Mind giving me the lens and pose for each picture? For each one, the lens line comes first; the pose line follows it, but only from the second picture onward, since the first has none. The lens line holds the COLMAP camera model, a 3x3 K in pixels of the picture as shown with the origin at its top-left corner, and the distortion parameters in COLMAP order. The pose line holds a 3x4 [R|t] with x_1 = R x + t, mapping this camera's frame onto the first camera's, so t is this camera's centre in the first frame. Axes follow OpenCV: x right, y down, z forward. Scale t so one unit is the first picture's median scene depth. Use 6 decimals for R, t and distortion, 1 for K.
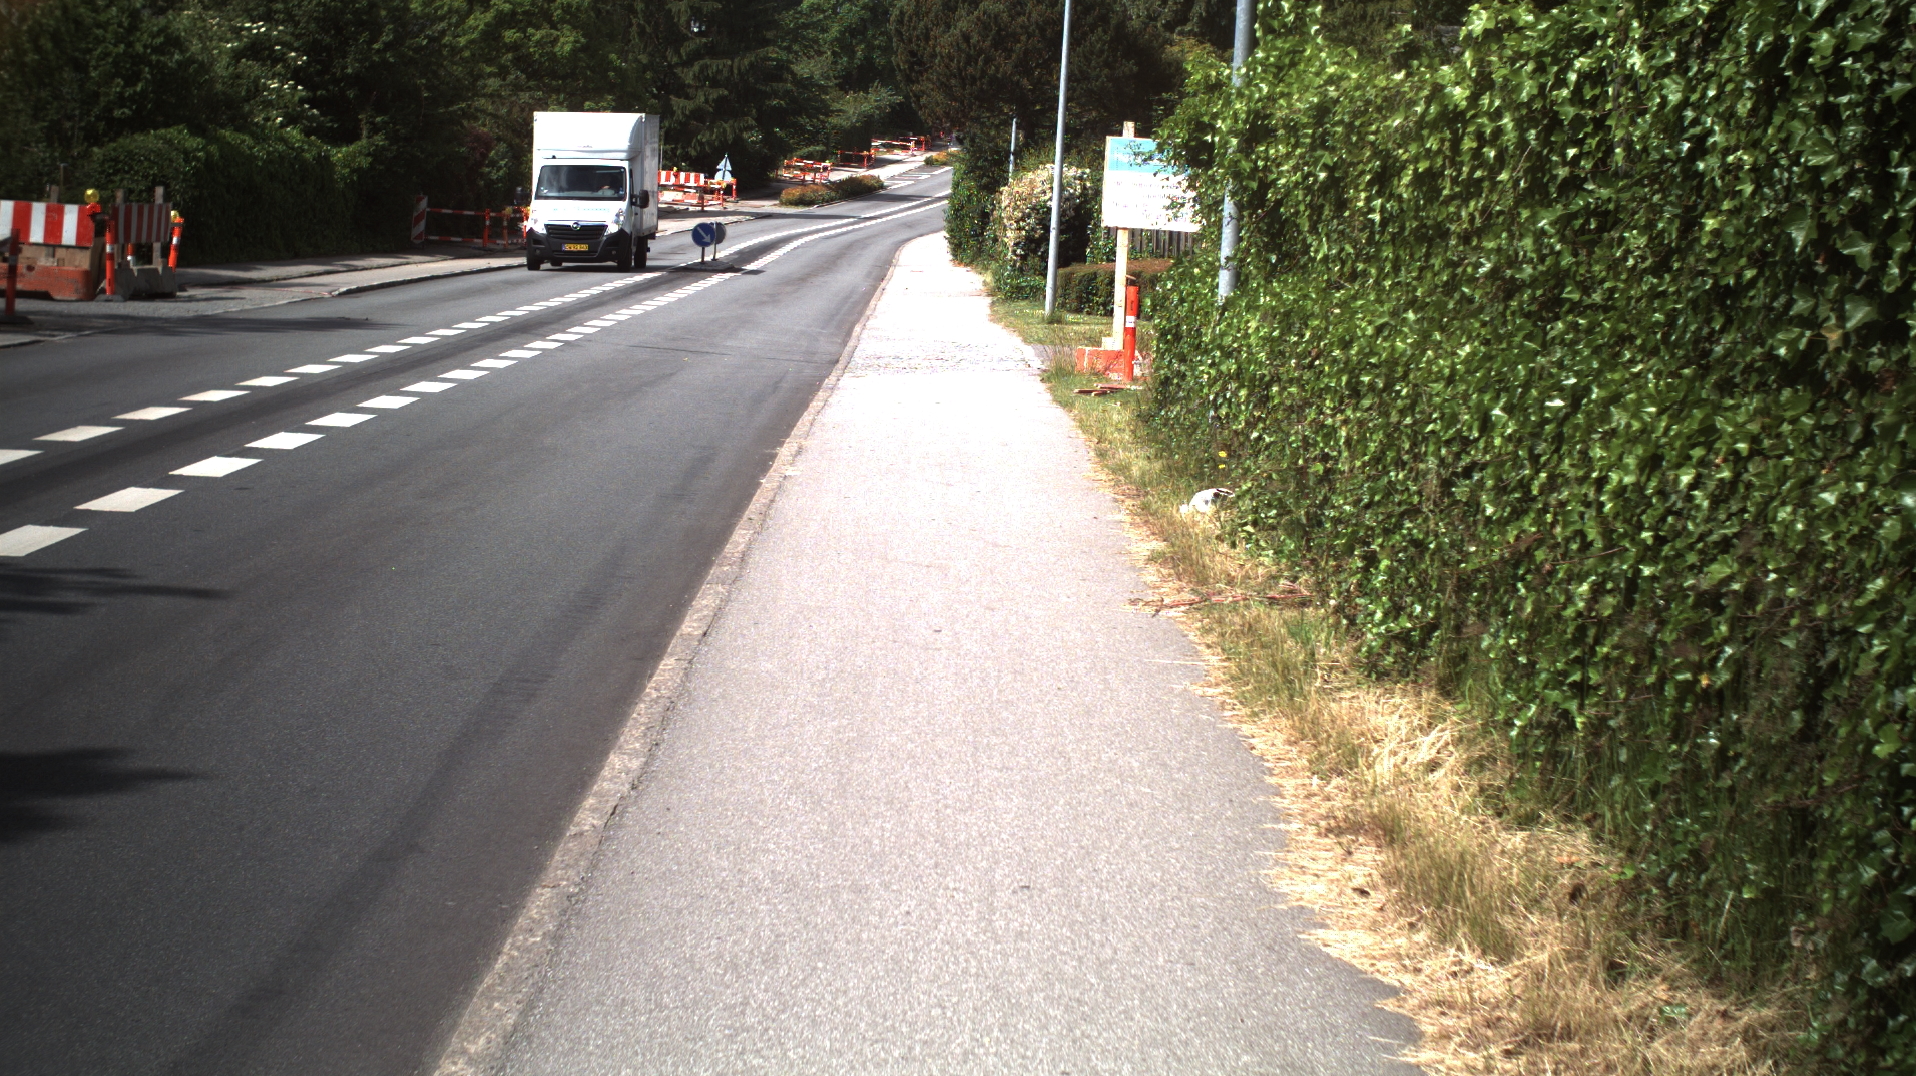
lens RADIAL K [[3456.3, 0, 955.9], [0, 3456.3, 542.0], [0, 0, 1]] dist [-0.290141, 0.000000]
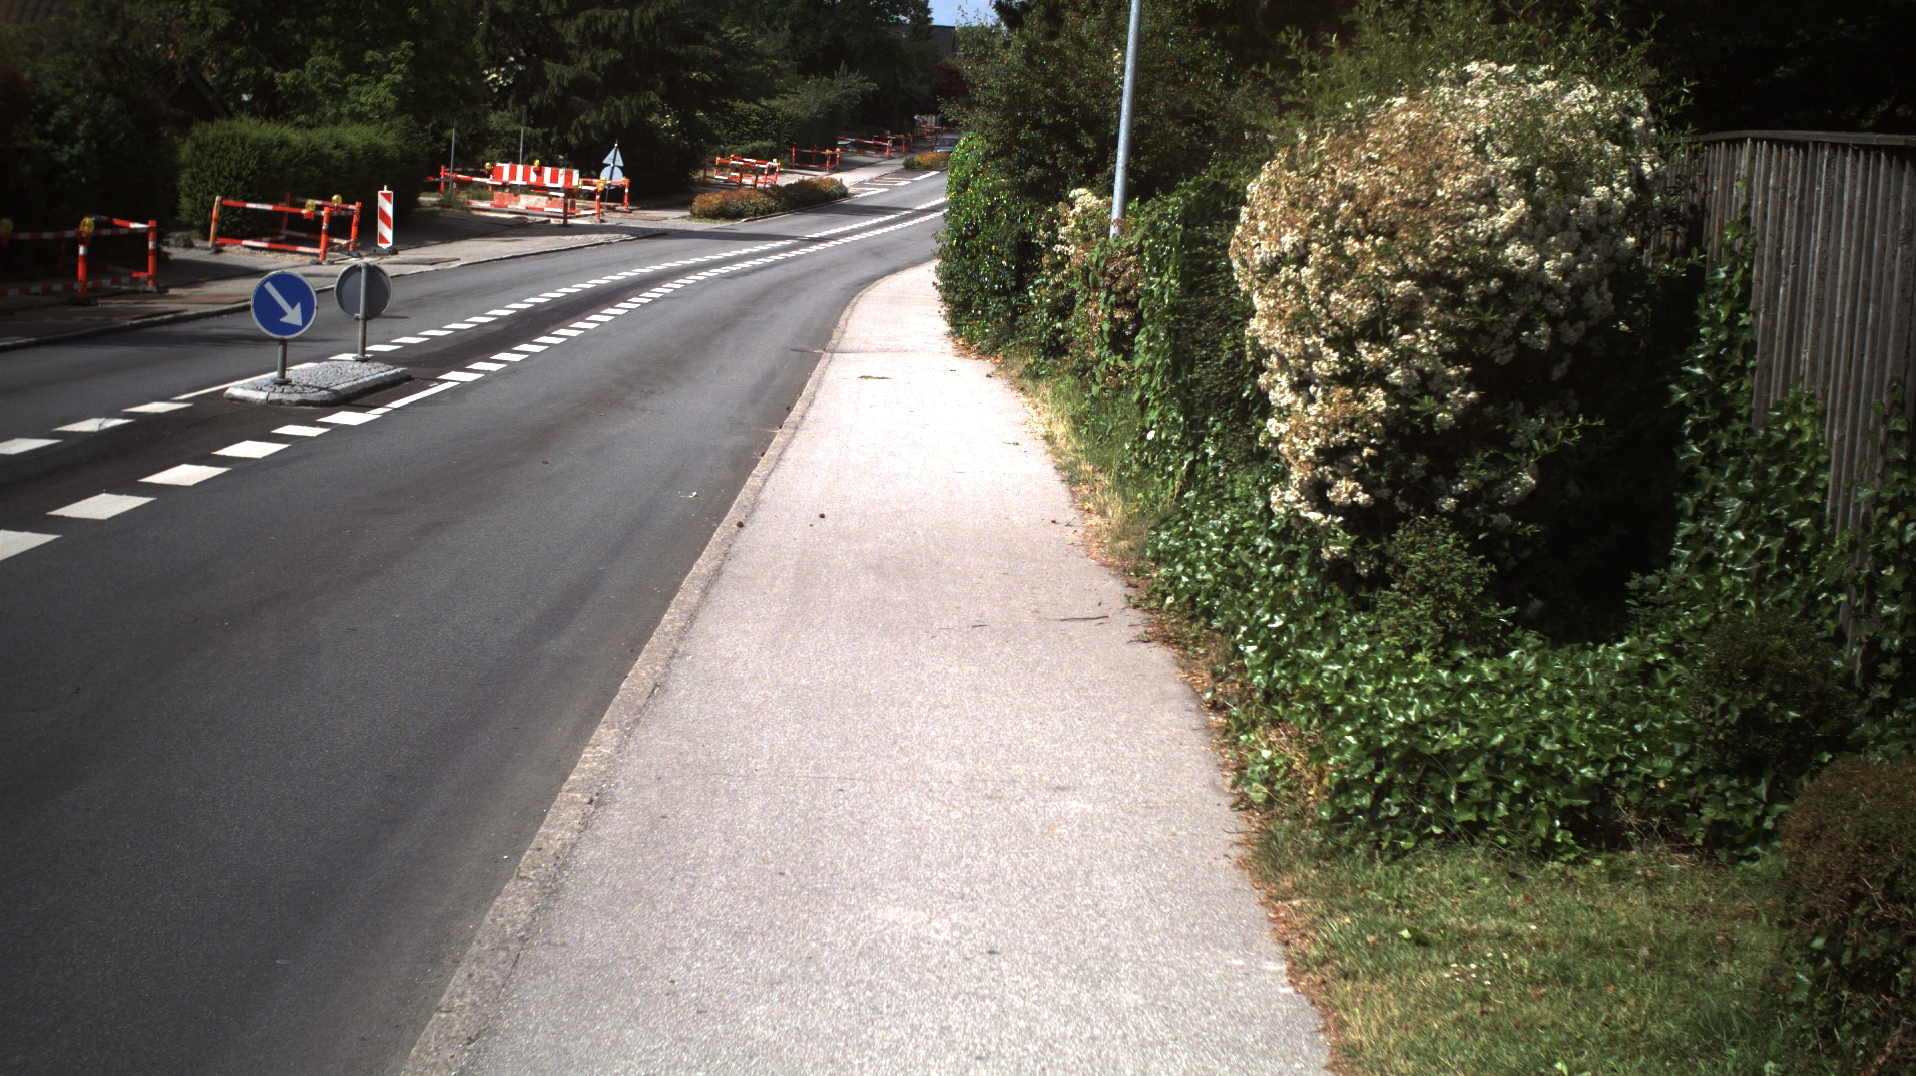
lens RADIAL K [[3460.1, 0, 956.4], [0, 3460.1, 546.8], [0, 0, 1]] dist [-0.268925, 0.000000]
pose [[0.999840, 0.016314, 0.007377, -0.004906], [-0.016295, 0.999864, -0.002651, -0.071321], [-0.007419, 0.002531, 0.999969, 0.713396]]
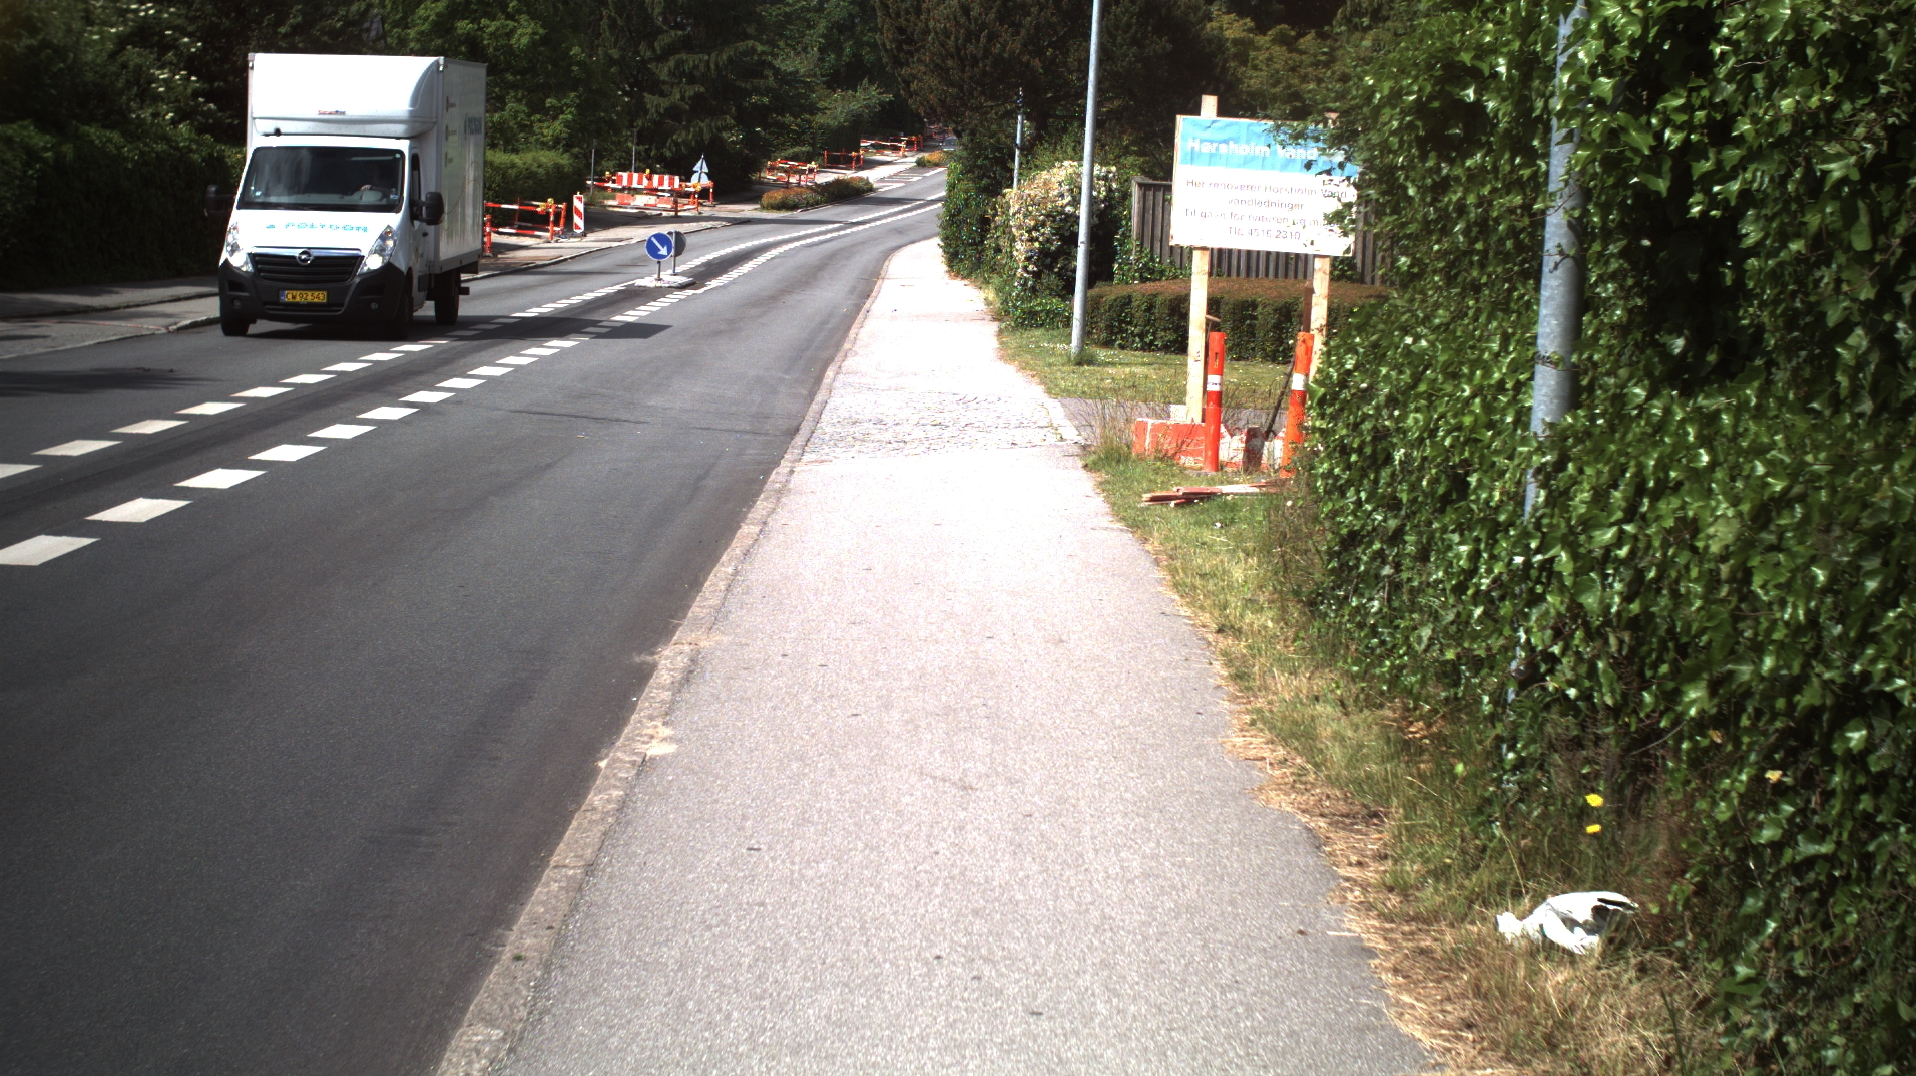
lens RADIAL K [[3461.7, 0, 954.2], [0, 3461.7, 527.0], [0, 0, 1]] dist [-0.300600, 0.000000]
pose [[0.999990, -0.004249, 0.001497, -0.001386], [0.004257, 0.999978, -0.005107, -0.016294], [-0.001475, 0.005113, 0.999986, 0.157658]]
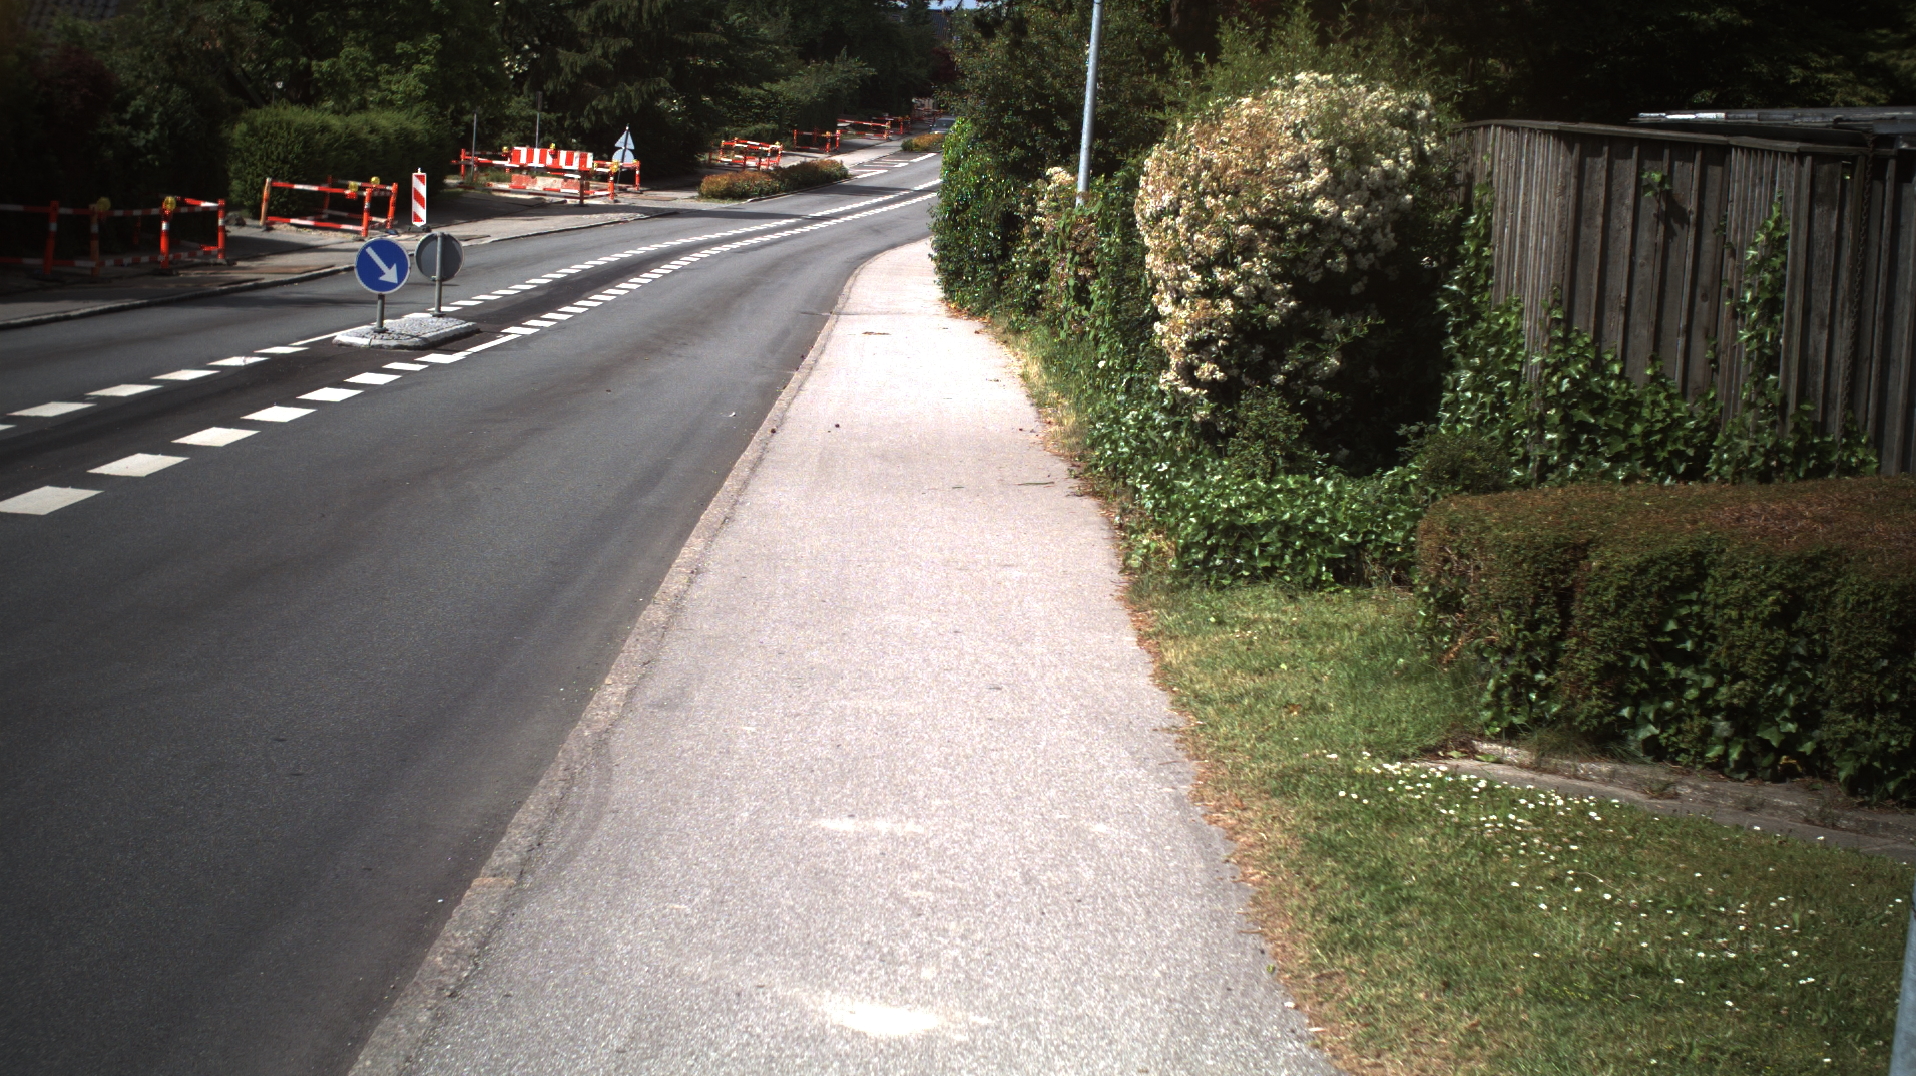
lens RADIAL K [[3459.4, 0, 940.5], [0, 3459.4, 538.5], [0, 0, 1]] dist [-0.273728, 0.000000]
pose [[0.999913, 0.012848, 0.002959, -0.004042], [-0.012848, 0.999917, 0.000288, -0.062441], [-0.002955, -0.000326, 0.999996, 0.634742]]
